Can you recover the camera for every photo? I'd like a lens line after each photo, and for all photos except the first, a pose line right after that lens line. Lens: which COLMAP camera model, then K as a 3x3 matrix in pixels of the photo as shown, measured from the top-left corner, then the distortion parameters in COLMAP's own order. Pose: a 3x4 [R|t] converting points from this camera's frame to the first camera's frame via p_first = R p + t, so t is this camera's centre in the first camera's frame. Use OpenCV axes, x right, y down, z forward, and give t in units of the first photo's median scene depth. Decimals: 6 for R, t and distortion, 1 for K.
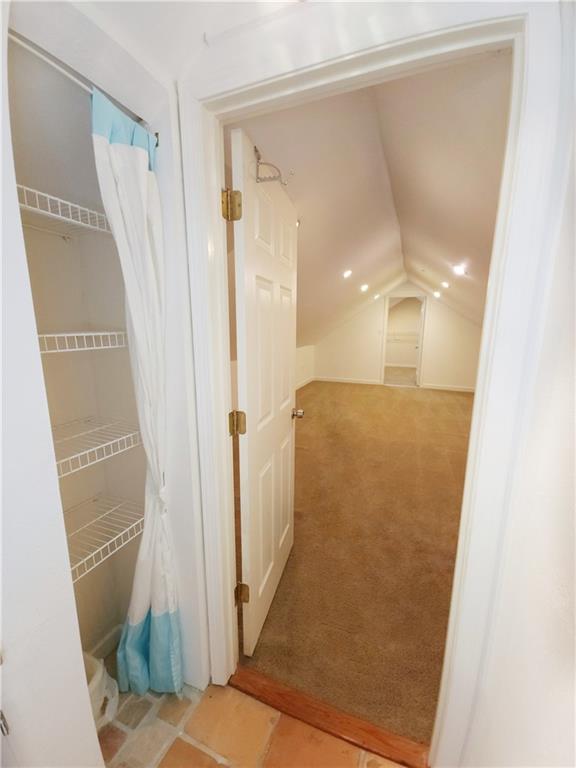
lens RADIAL K [[324.0, 0, 276.6], [0, 324.0, 393.2], [0, 0, 1]] dist [-0.000760, -0.000059]
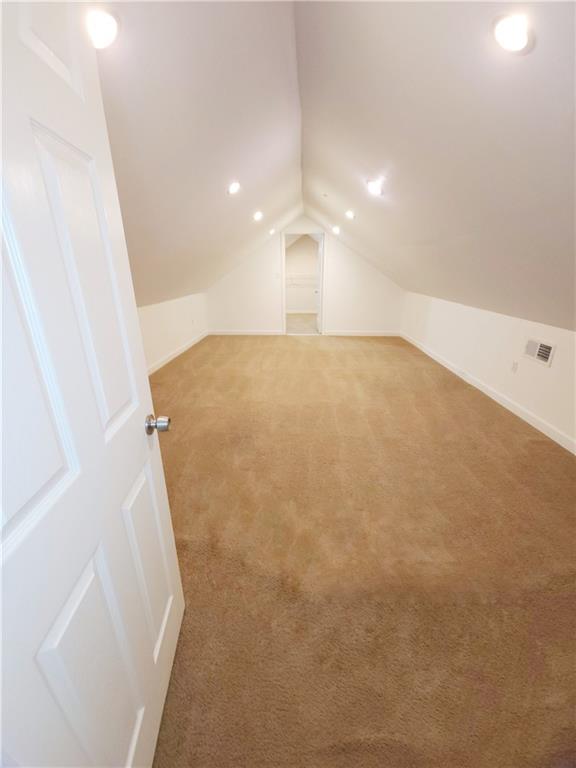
lens RADIAL K [[308.9, 0, 288.0], [0, 308.9, 384.0], [0, 0, 1]] dist [-0.001613, -0.000190]
pose [[0.939744, -0.117771, 0.320953, 0.042281], [0.071964, 0.985902, 0.151058, -0.022944], [-0.334219, -0.118859, 0.934971, 0.188585]]
